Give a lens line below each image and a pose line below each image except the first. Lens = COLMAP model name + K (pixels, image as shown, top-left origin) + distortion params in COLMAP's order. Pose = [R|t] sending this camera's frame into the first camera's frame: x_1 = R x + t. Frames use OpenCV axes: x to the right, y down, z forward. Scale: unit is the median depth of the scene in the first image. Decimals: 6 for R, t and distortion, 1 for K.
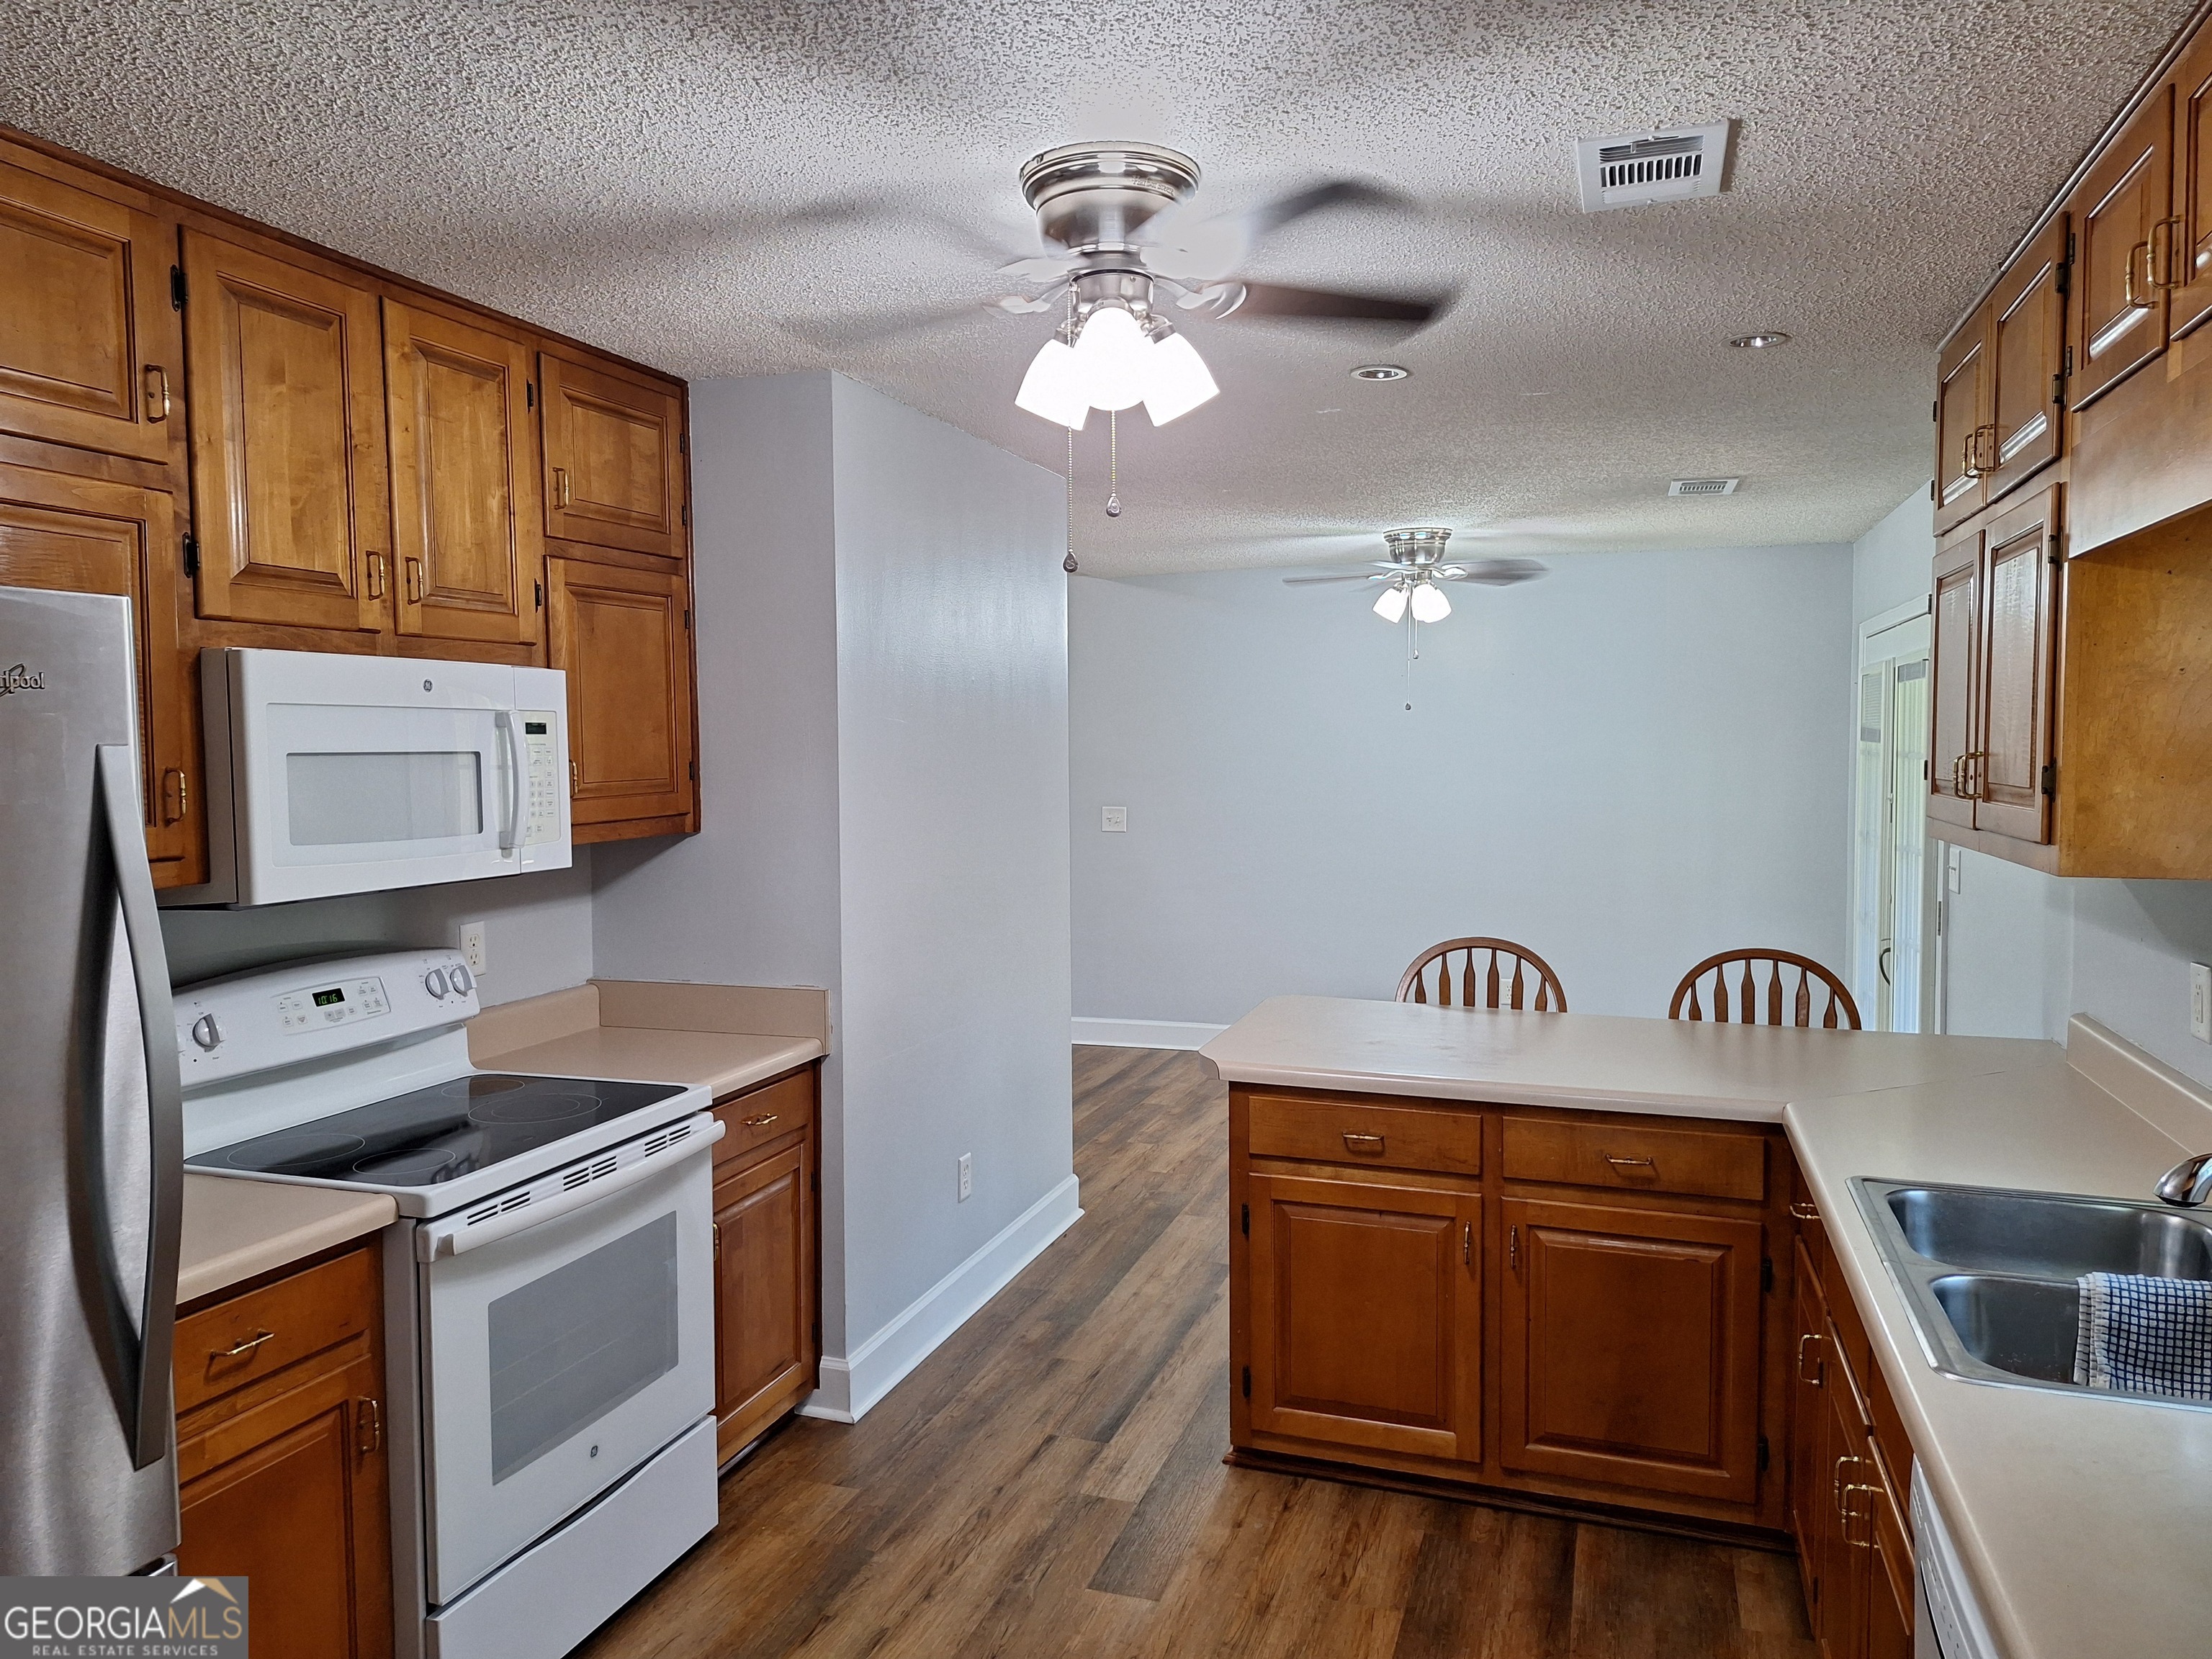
lens RADIAL K [[1558.0, 0, 1109.2], [0, 1558.0, 823.2], [0, 0, 1]] dist [0.077143, -0.082579]
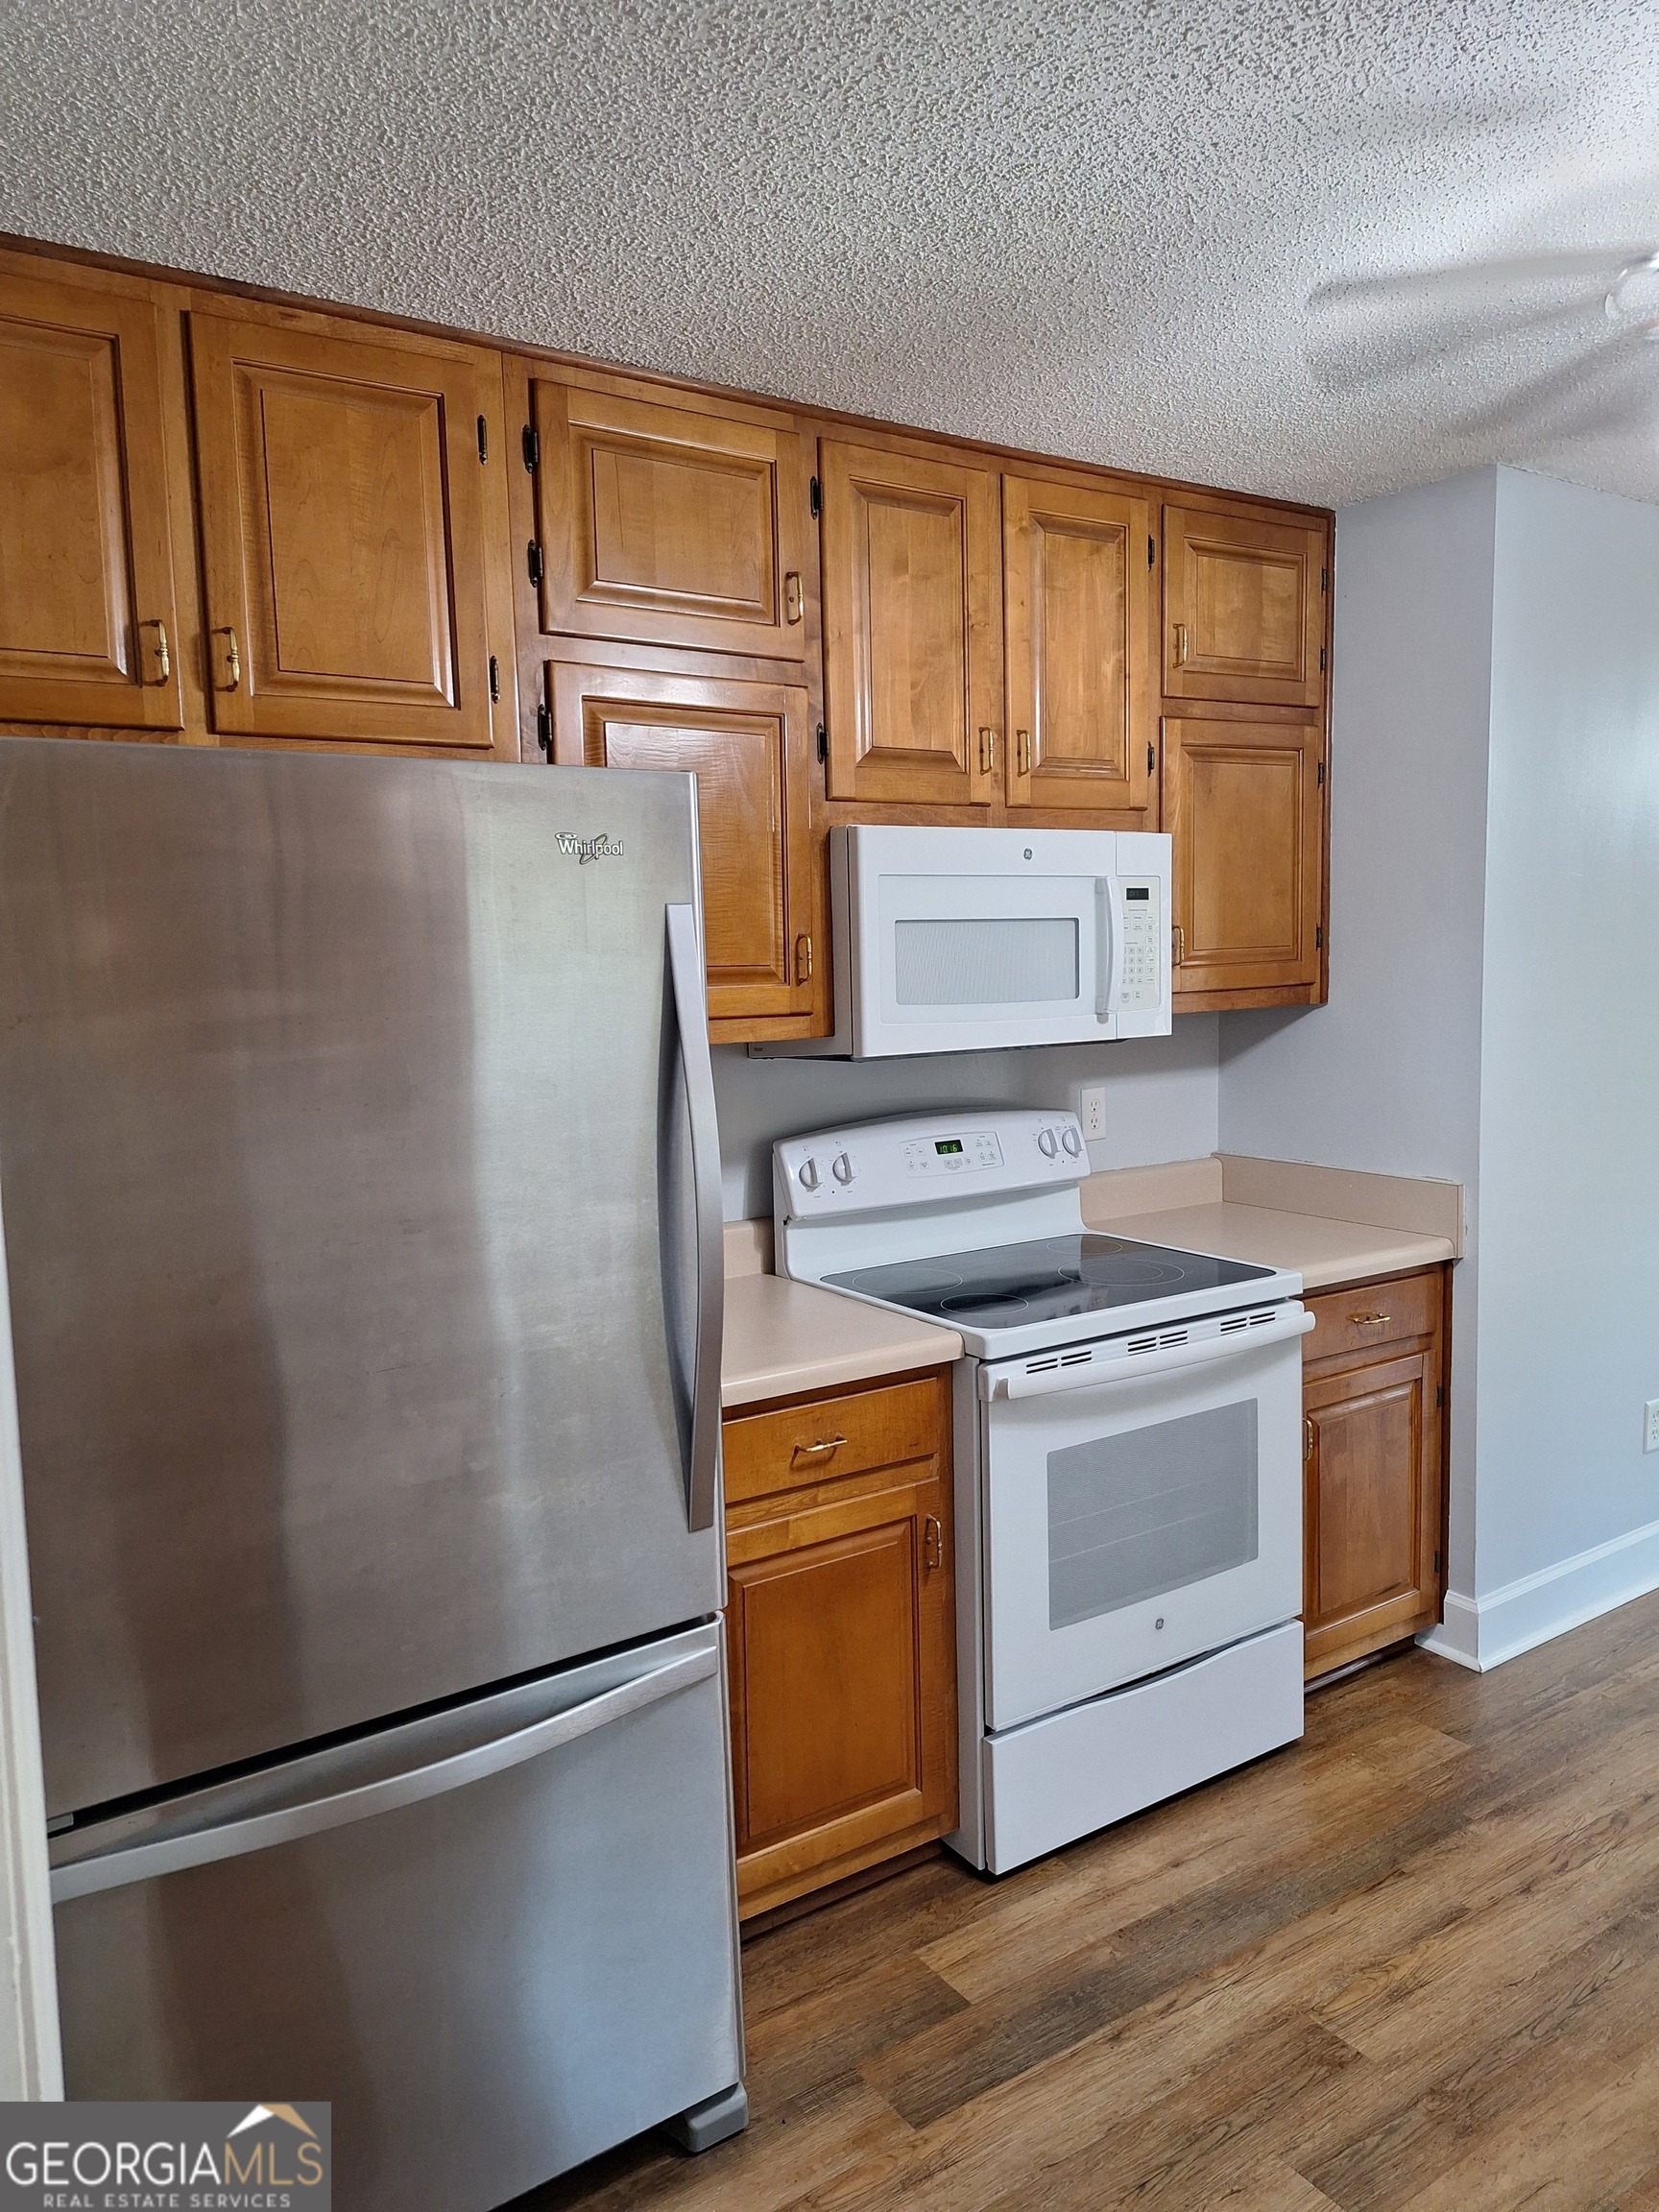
lens RADIAL K [[1558.0, 0, 816.1], [0, 1558.0, 1086.8], [0, 0, 1]] dist [0.077143, -0.082579]
pose [[0.794983, 0.045631, -0.604913, 0.078547], [-0.015997, 0.998397, 0.054290, 0.011424], [0.606420, -0.033483, 0.794439, 0.091909]]
